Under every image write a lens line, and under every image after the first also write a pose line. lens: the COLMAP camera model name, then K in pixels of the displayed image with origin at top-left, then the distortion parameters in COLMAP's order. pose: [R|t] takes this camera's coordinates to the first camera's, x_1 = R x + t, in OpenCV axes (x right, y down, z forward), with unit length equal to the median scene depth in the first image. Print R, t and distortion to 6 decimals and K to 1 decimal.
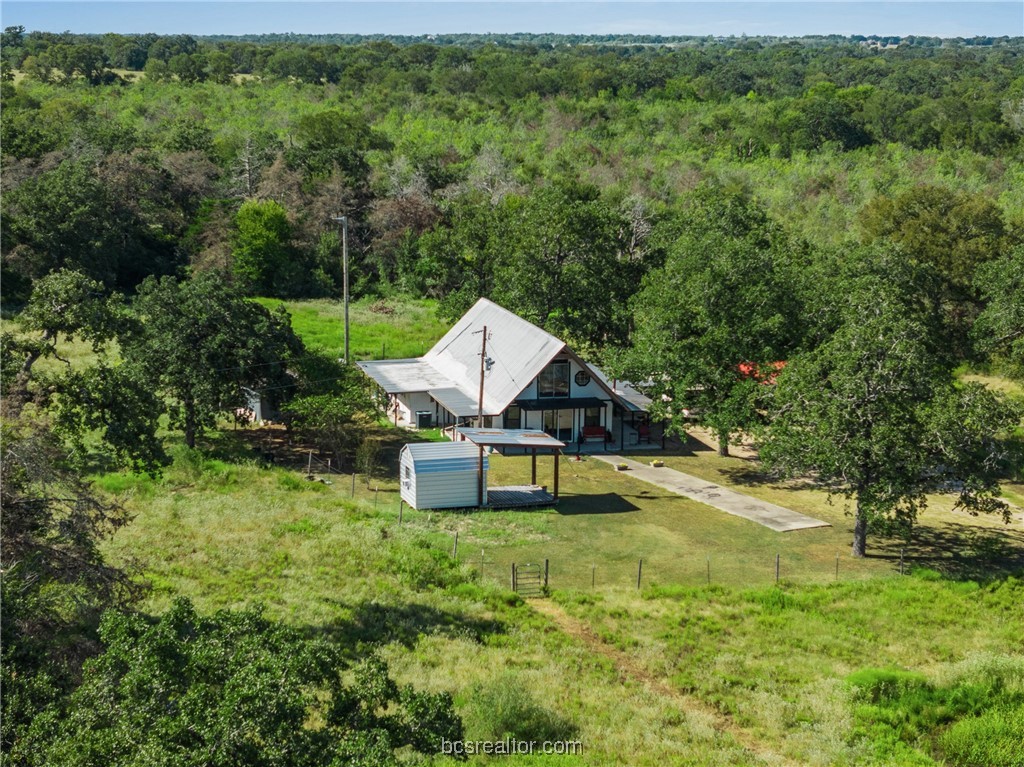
lens RADIAL K [[2082.8, 0, 512.0], [0, 2082.8, 383.5], [0, 0, 1]] dist [-0.111648, 0.008690]
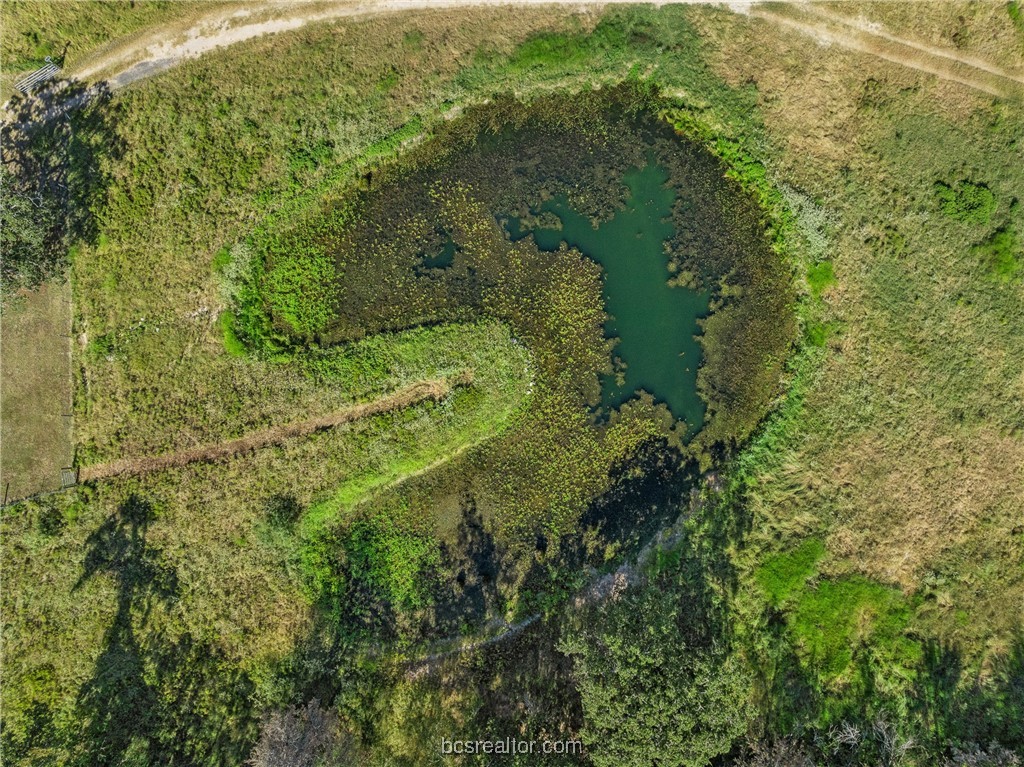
lens RADIAL K [[720.4, 0, 517.8], [0, 720.4, 382.4], [0, 0, 1]] dist [-0.036443, 0.006987]
pose [[0.175457, -0.984309, 0.018746, 0.110819], [0.175556, 0.050019, 0.983198, -0.339583], [-0.968708, -0.169218, 0.181577, 0.381246]]
